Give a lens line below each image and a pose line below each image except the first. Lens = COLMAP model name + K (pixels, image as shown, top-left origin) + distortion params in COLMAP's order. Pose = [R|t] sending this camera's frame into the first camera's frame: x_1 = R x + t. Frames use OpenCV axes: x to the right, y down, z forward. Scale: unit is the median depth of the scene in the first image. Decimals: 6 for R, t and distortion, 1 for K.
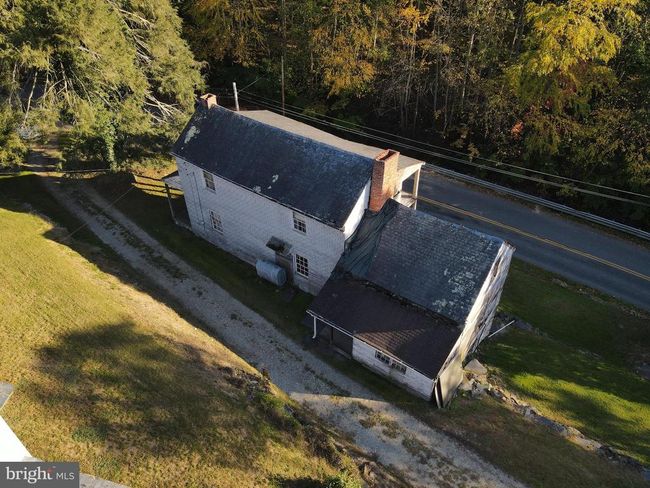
lens RADIAL K [[475.4, 0, 325.6], [0, 475.4, 243.8], [0, 0, 1]] dist [0.010181, -0.004027]
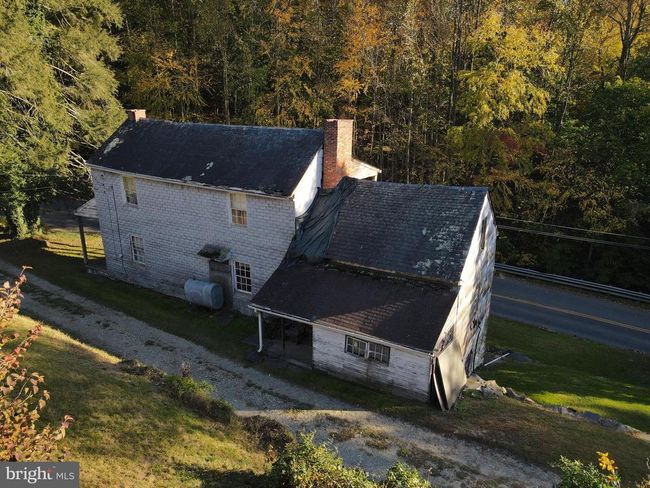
lens RADIAL K [[475.4, 0, 324.6], [0, 475.4, 245.0], [0, 0, 1]] dist [0.010181, -0.004027]
pose [[0.993535, -0.029991, 0.109497, 0.000084], [0.066118, 0.936889, -0.343318, 0.309679], [-0.092290, 0.348338, 0.932815, 0.258369]]
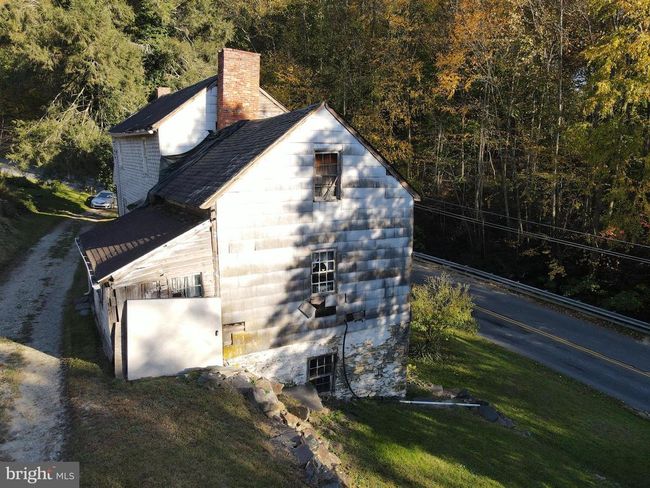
lens RADIAL K [[475.4, 0, 325.8], [0, 475.4, 241.9], [0, 0, 1]] dist [0.010181, -0.004027]
pose [[0.916403, 0.077512, -0.392680, 0.541877], [-0.252532, 0.873125, -0.416990, 0.332739], [0.310537, 0.481295, 0.819708, 0.546422]]
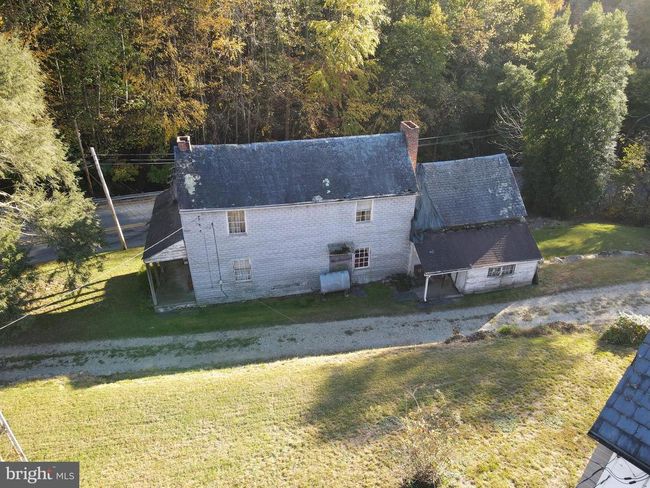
lens RADIAL K [[475.4, 0, 324.7], [0, 475.4, 240.9], [0, 0, 1]] dist [0.010181, -0.004027]
pose [[0.664536, -0.391019, 0.636786, -0.828992], [0.463721, 0.884021, 0.058905, -0.093698], [-0.585965, 0.256147, 0.768788, 0.280198]]
